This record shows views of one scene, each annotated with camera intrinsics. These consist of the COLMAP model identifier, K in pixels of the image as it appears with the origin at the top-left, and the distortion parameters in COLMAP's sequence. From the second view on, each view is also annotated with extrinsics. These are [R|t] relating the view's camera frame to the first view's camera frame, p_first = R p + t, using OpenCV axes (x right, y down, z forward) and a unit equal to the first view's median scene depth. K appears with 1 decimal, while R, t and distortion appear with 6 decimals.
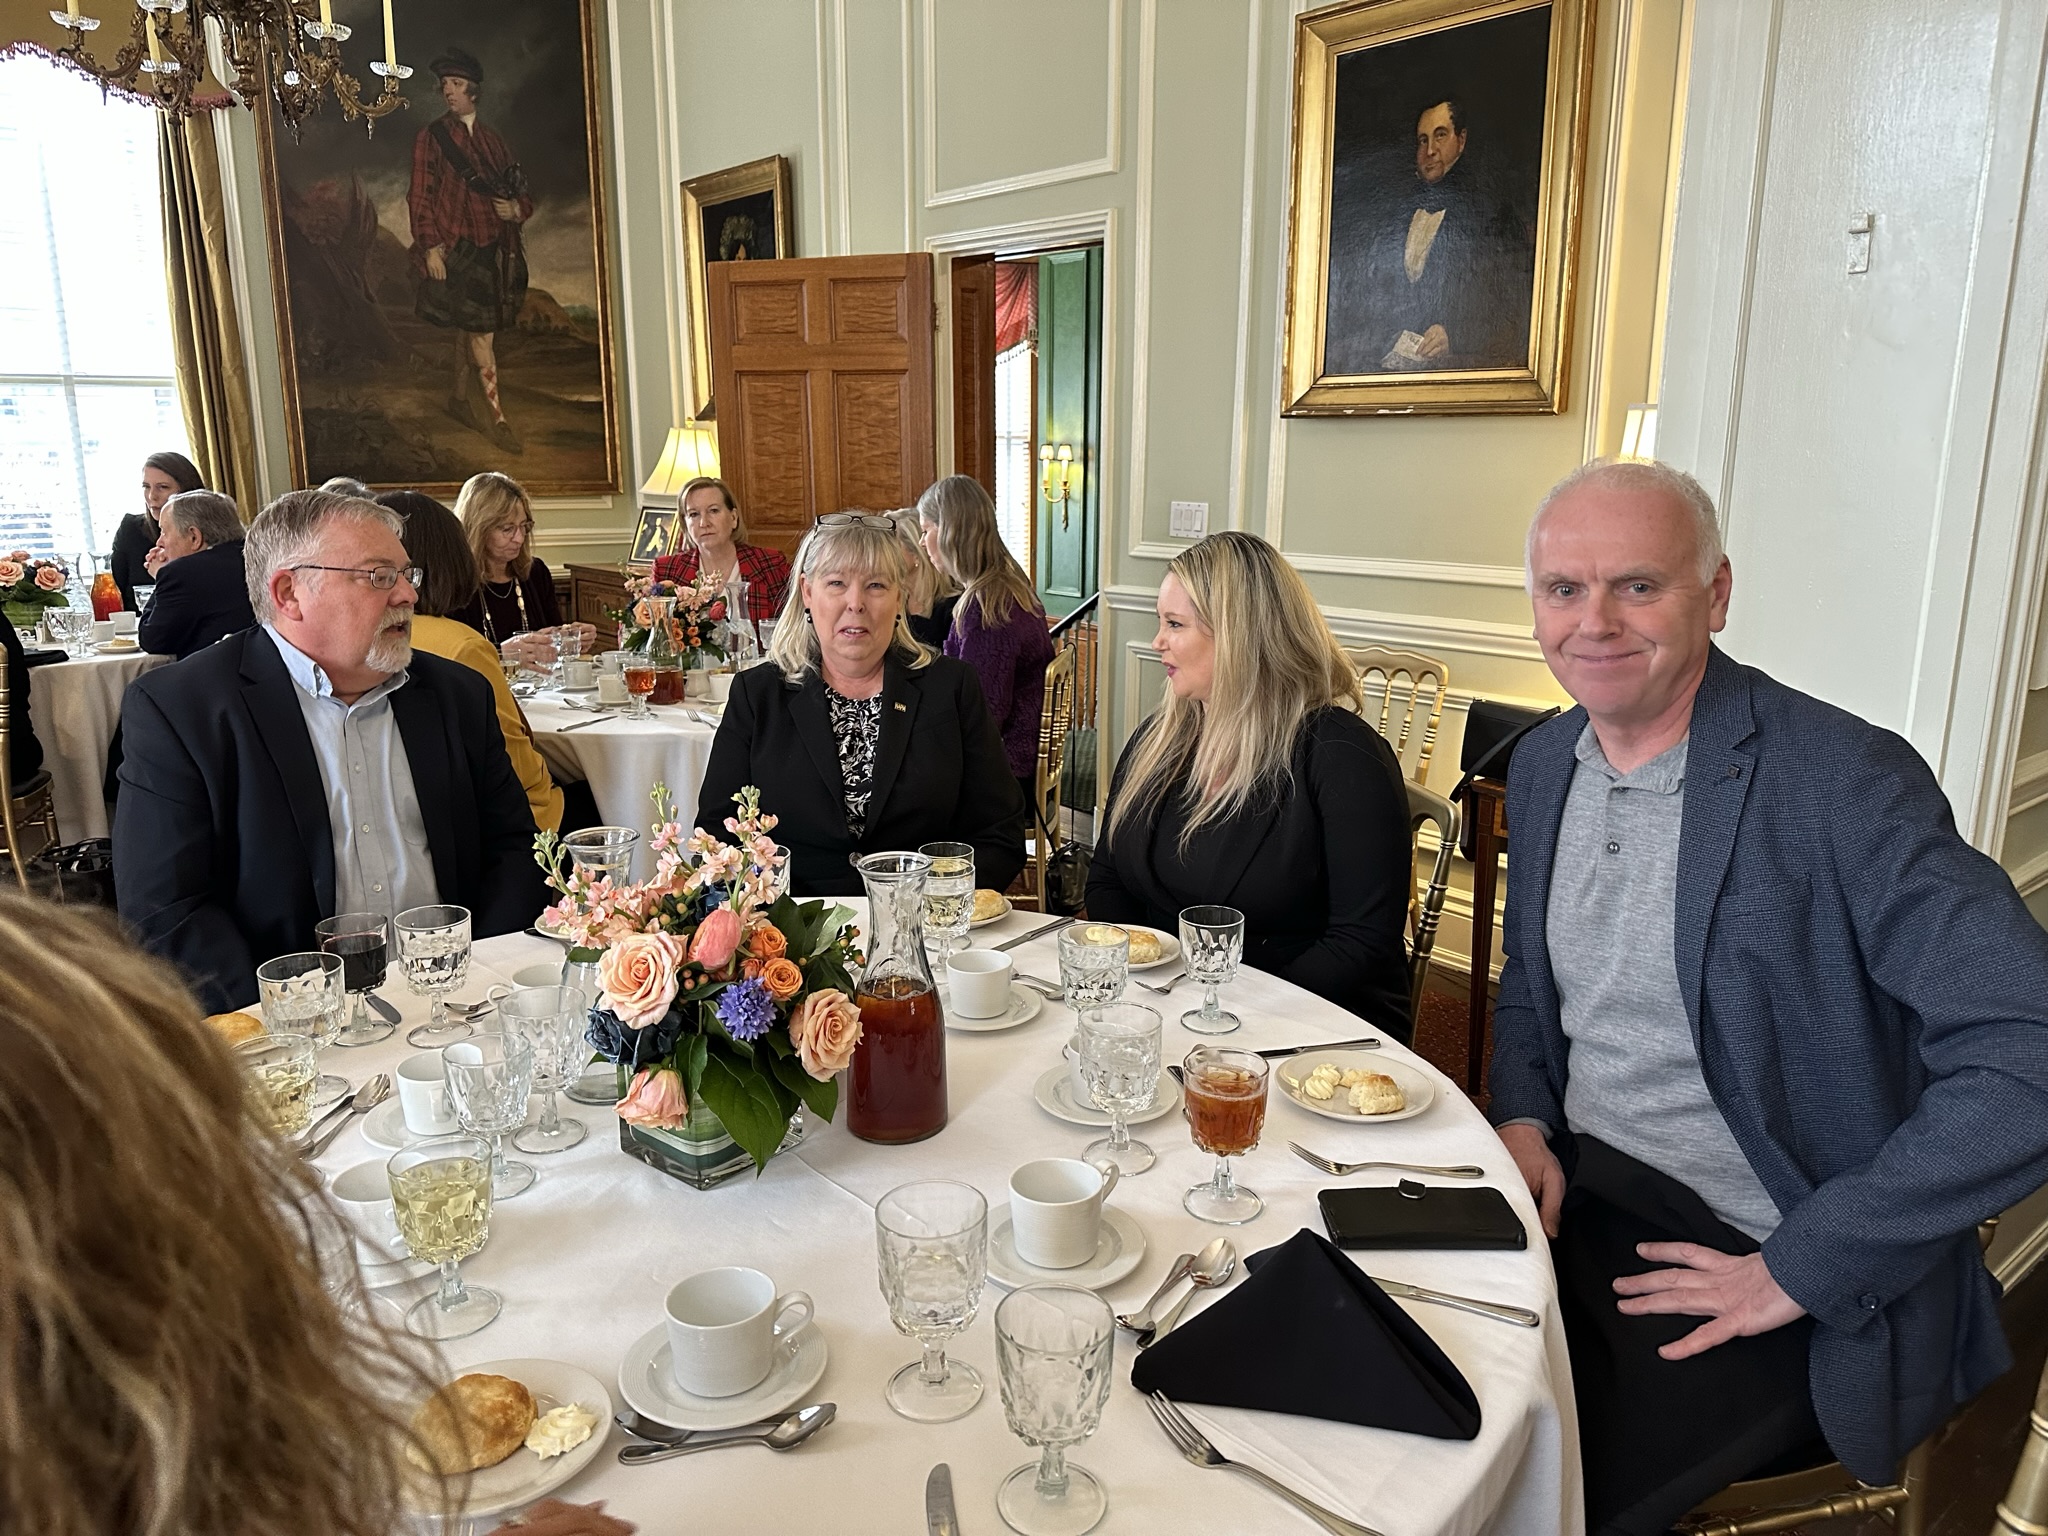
lens RADIAL K [[1459.8, 0, 1008.9], [0, 1459.8, 775.6], [0, 0, 1]] dist [0.028860, -0.022444]
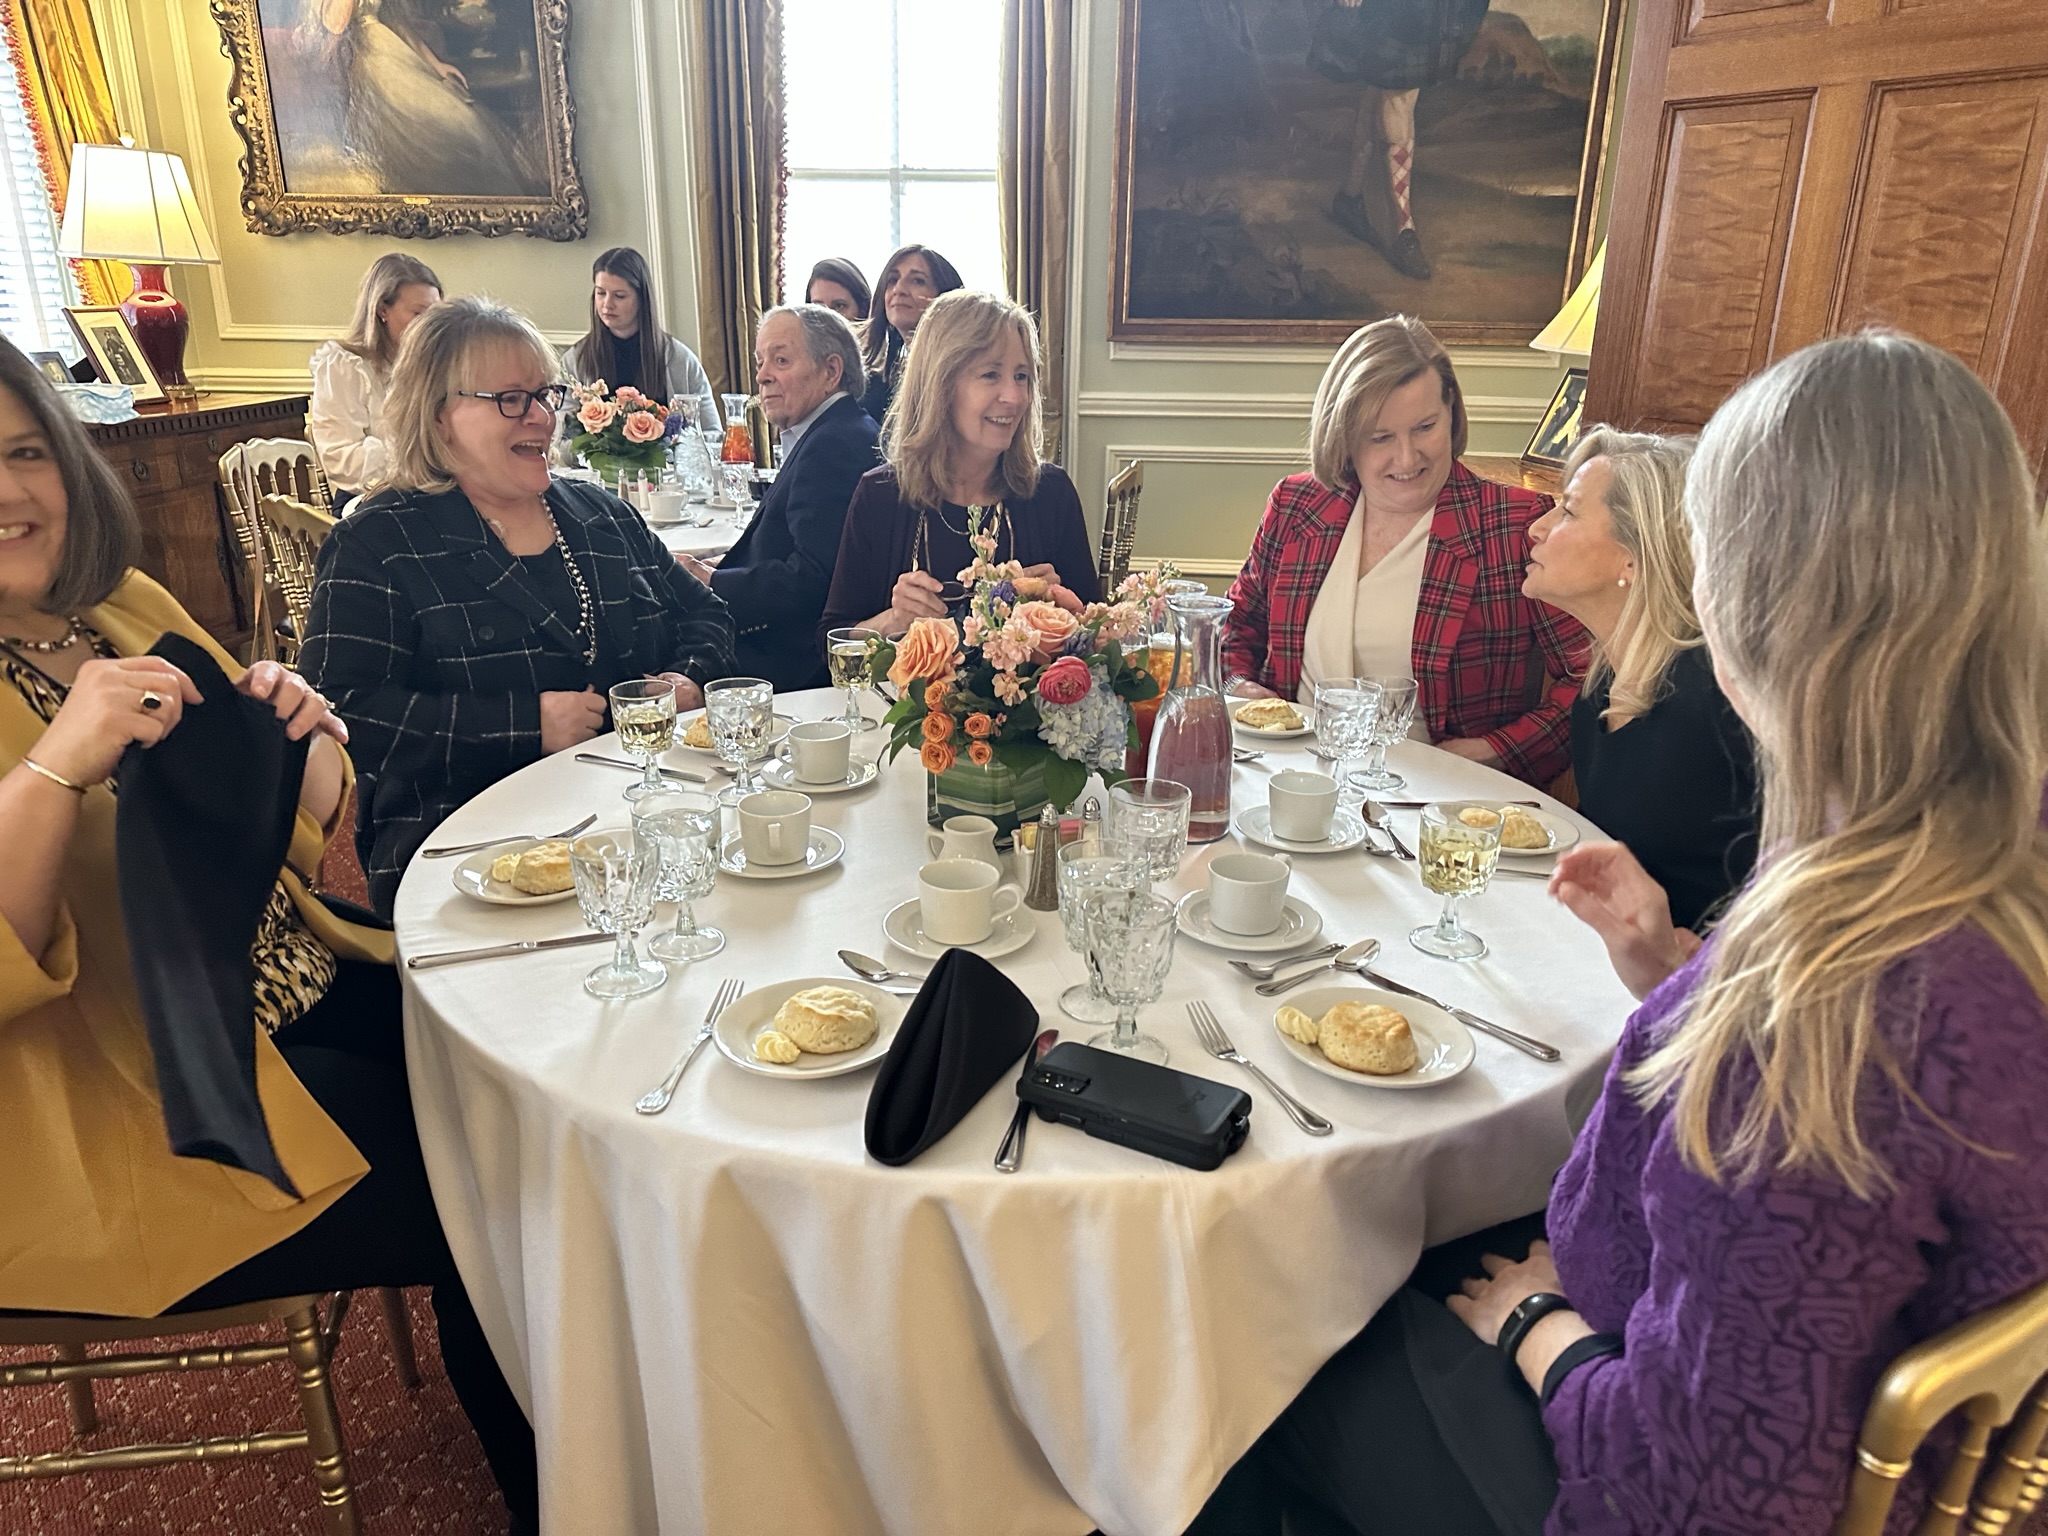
lens RADIAL K [[1459.8, 0, 1042.7], [0, 1459.8, 780.6], [0, 0, 1]] dist [0.028860, -0.022444]
pose [[0.719994, 0.240806, -0.650862, 0.032386], [-0.172318, 0.970530, 0.168456, -0.084150], [0.672247, -0.009132, 0.740271, 0.405071]]
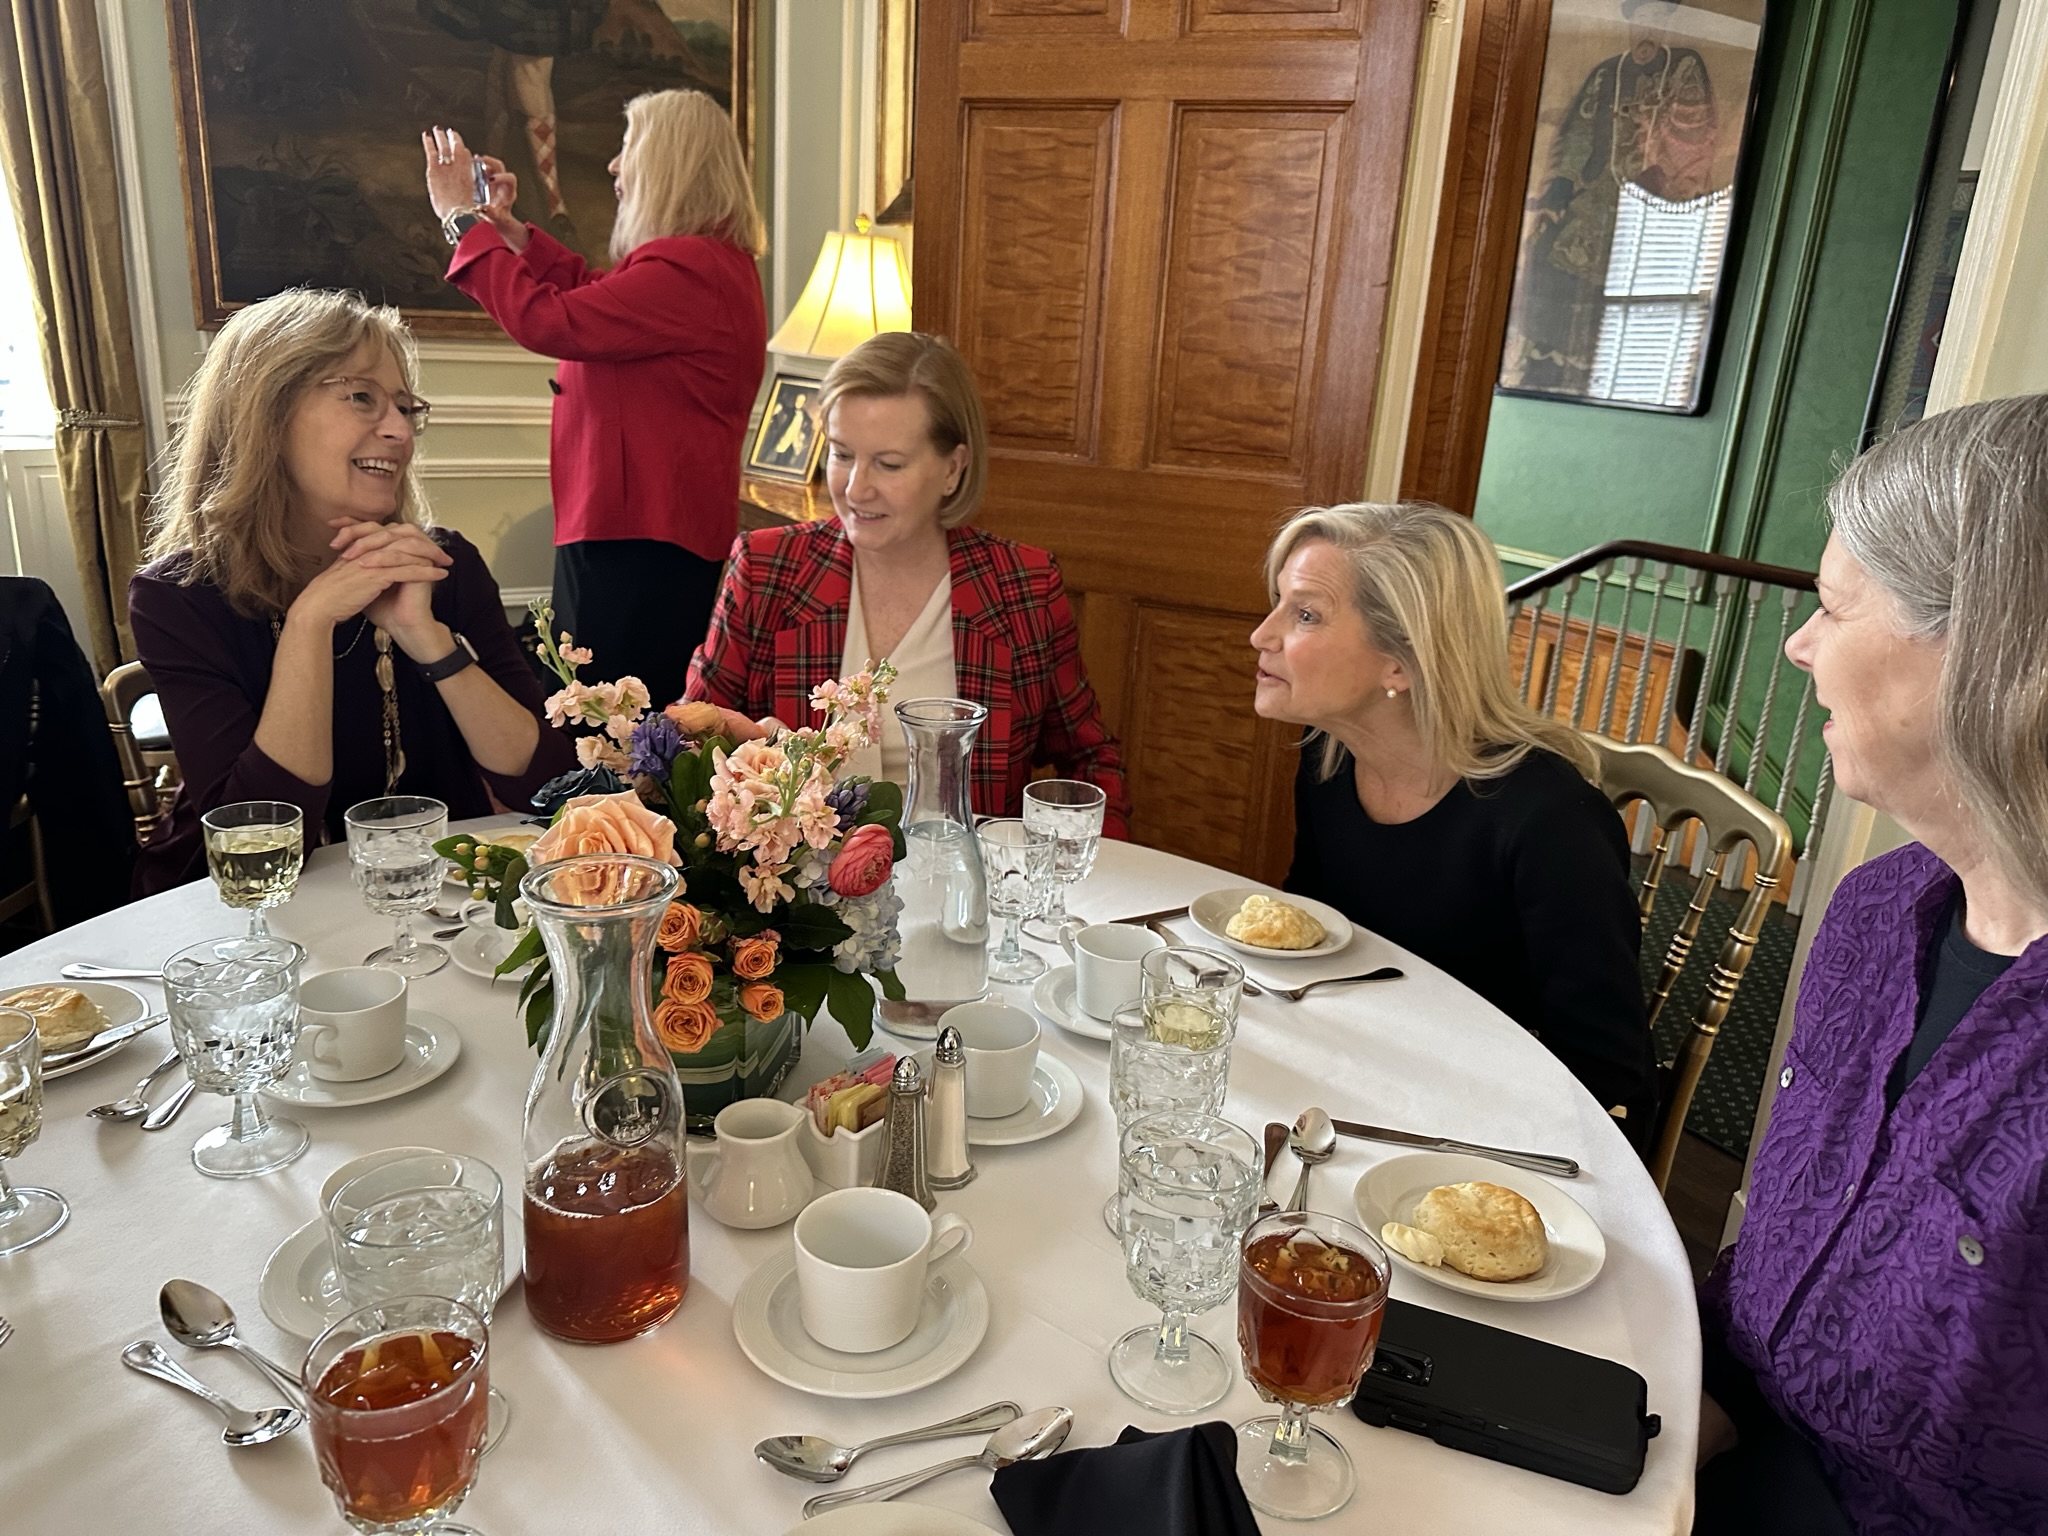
lens RADIAL K [[1459.8, 0, 978.1], [0, 1459.8, 752.5], [0, 0, 1]] dist [0.028860, -0.022444]
pose [[0.987742, 0.094663, -0.124116, -0.085805], [-0.085516, 0.993351, 0.077073, -0.087173], [0.130587, -0.065515, 0.989270, 0.432641]]
